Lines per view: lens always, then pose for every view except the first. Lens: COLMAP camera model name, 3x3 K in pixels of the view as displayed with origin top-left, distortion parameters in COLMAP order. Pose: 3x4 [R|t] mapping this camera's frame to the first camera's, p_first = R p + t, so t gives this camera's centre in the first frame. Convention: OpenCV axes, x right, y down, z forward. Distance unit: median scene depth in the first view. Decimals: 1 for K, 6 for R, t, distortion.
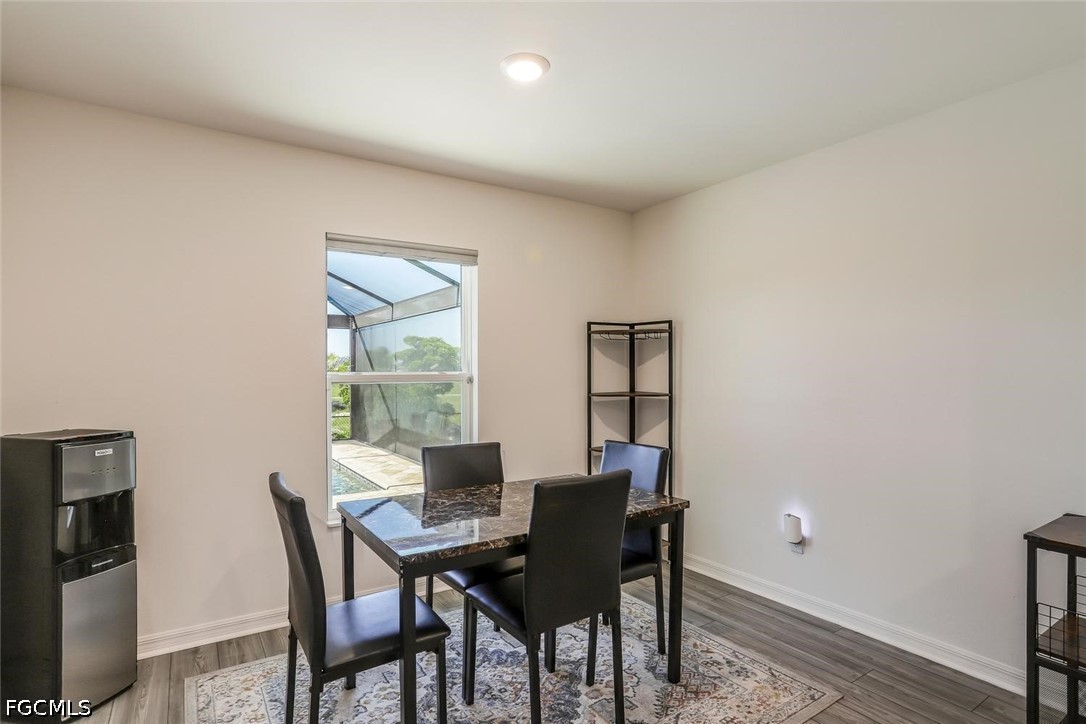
lens RADIAL K [[555.6, 0, 537.5], [0, 555.6, 366.5], [0, 0, 1]] dist [-0.064298, 0.038130]
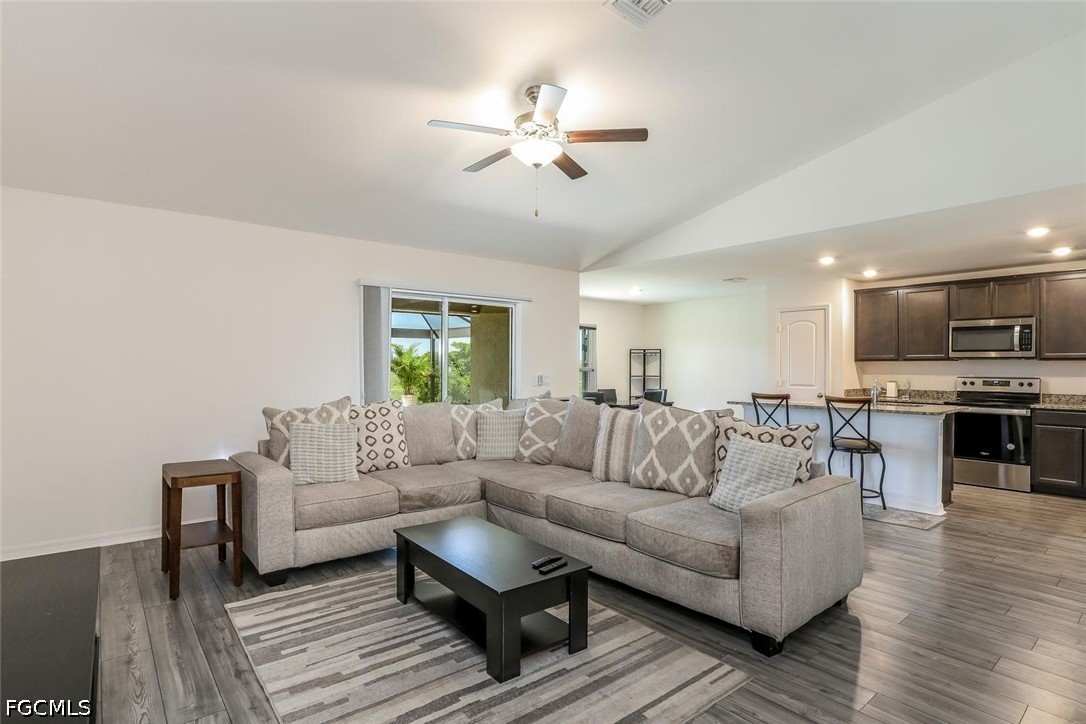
lens RADIAL K [[555.6, 0, 537.5], [0, 555.6, 366.5], [0, 0, 1]] dist [-0.064298, 0.038130]
pose [[0.993875, 0.005848, 0.110360, -0.656045], [-0.006638, 0.999955, 0.006786, -0.011875], [-0.110315, -0.007477, 0.993869, -1.632201]]
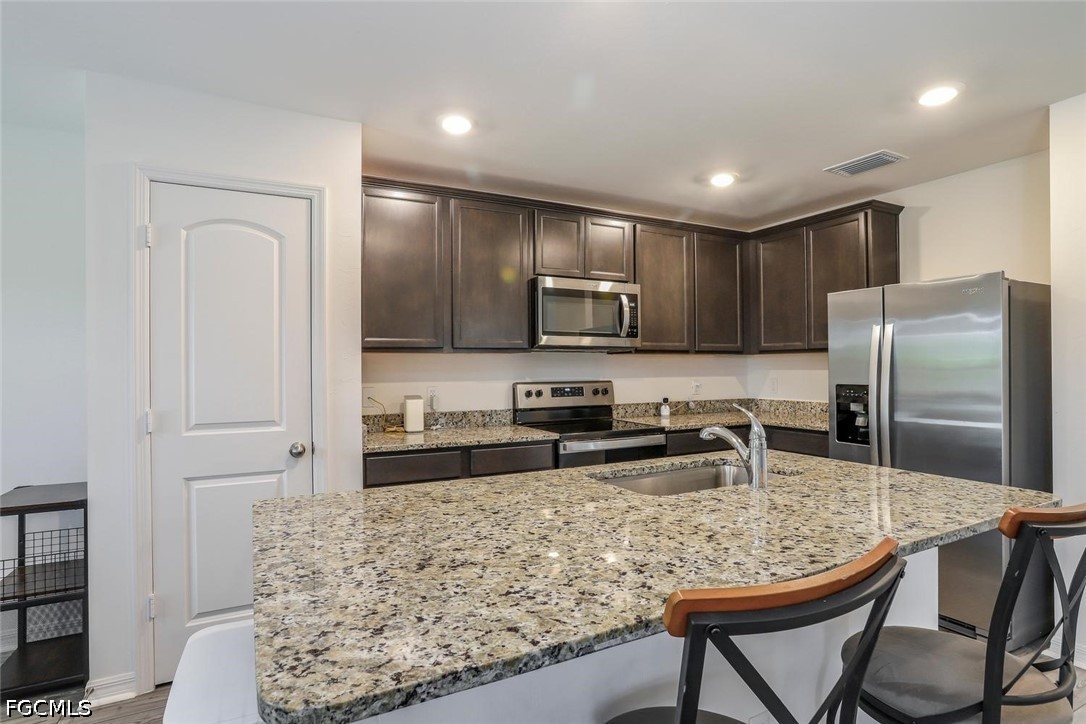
lens RADIAL K [[555.6, 0, 537.5], [0, 555.6, 366.5], [0, 0, 1]] dist [-0.064298, 0.038130]
pose [[0.103081, -0.000262, 0.994673, -0.074545], [-0.000410, 1.000000, 0.000306, -0.004509], [-0.994673, -0.000440, 0.103081, -0.171667]]
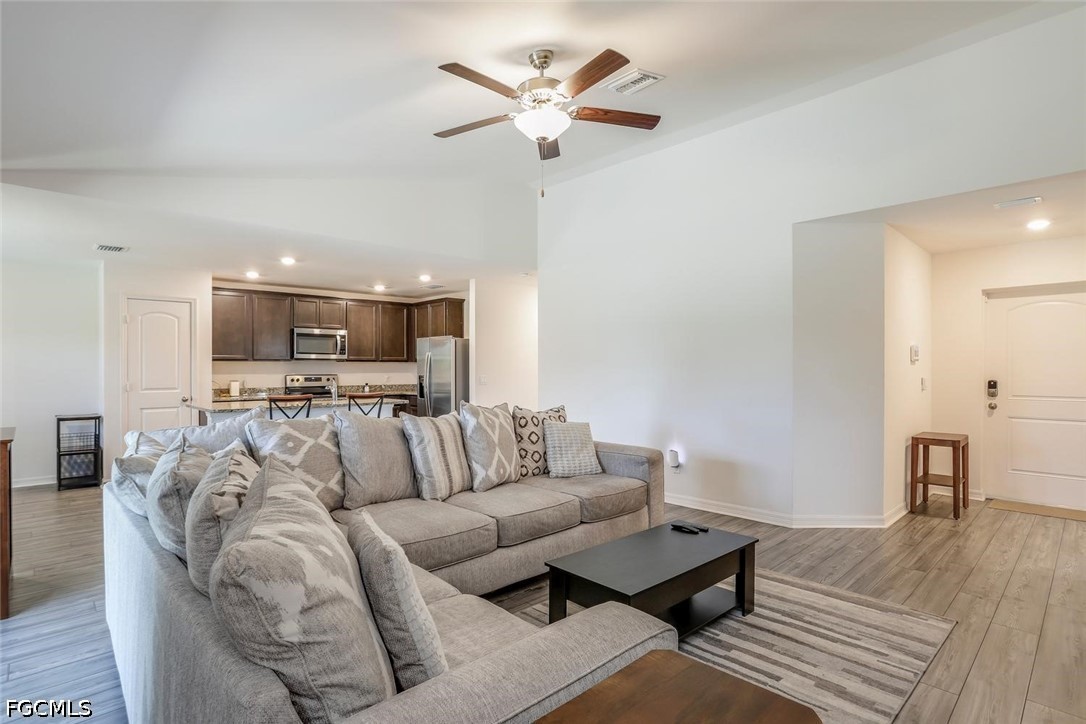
lens RADIAL K [[555.6, 0, 537.5], [0, 555.6, 366.5], [0, 0, 1]] dist [-0.064298, 0.038130]
pose [[-0.175963, 0.002804, 0.984393, -1.330941], [-0.003535, 0.999988, -0.003481, -0.004085], [-0.984390, -0.004092, -0.175951, -0.606897]]
